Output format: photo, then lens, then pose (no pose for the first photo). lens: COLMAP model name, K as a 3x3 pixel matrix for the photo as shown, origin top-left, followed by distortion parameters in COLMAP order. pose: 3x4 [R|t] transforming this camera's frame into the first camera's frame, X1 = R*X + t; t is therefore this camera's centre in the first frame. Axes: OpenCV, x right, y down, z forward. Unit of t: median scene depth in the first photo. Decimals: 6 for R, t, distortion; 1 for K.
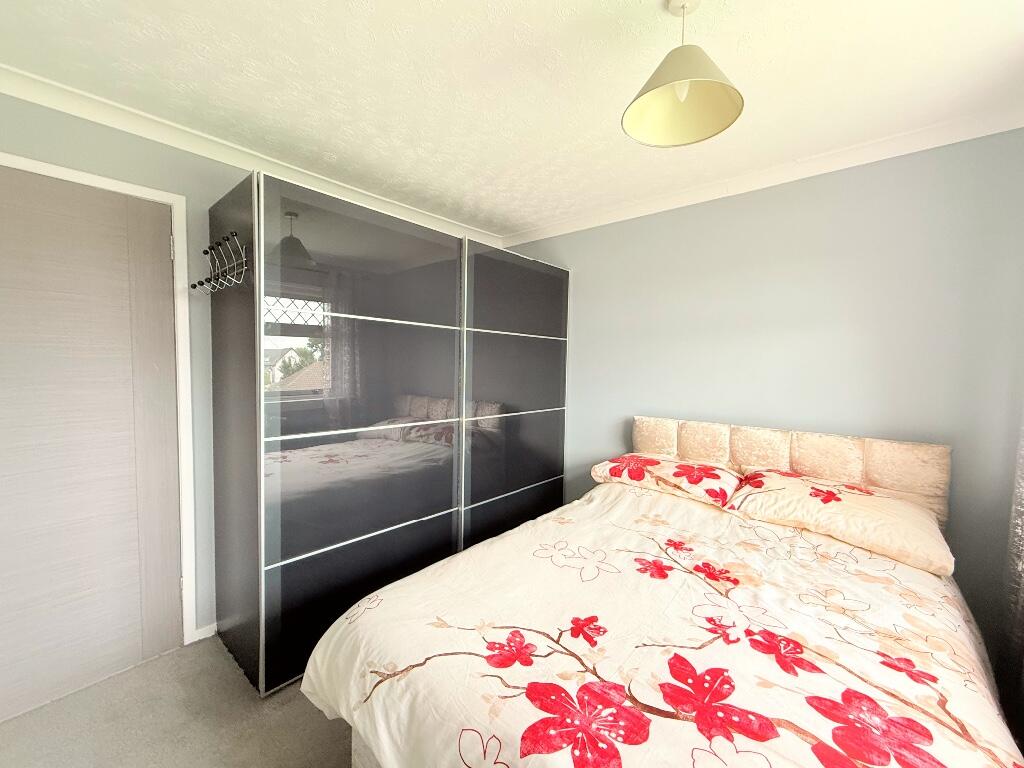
lens RADIAL K [[406.8, 0, 508.5], [0, 406.8, 385.5], [0, 0, 1]] dist [-0.001092, 0.000507]
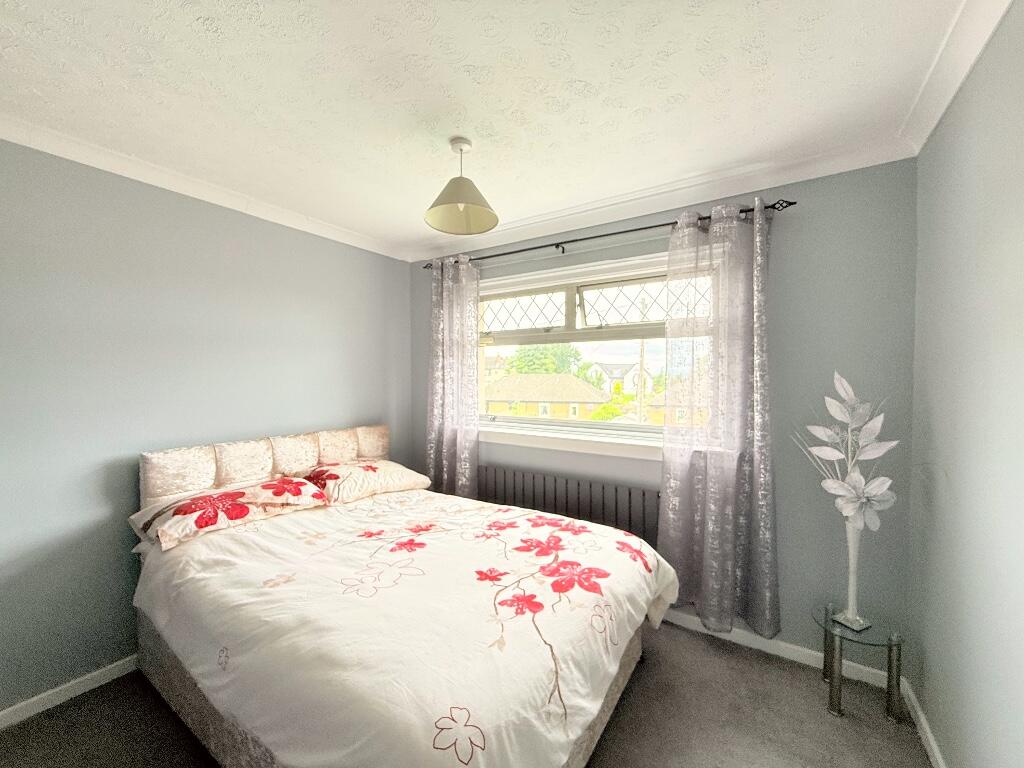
lens RADIAL K [[406.8, 0, 508.5], [0, 406.8, 385.5], [0, 0, 1]] dist [-0.001092, 0.000507]
pose [[-0.112802, -0.024899, 0.993305, -1.138552], [0.054957, 0.997999, 0.031258, -0.070863], [-0.992097, 0.058115, -0.111208, 1.046608]]
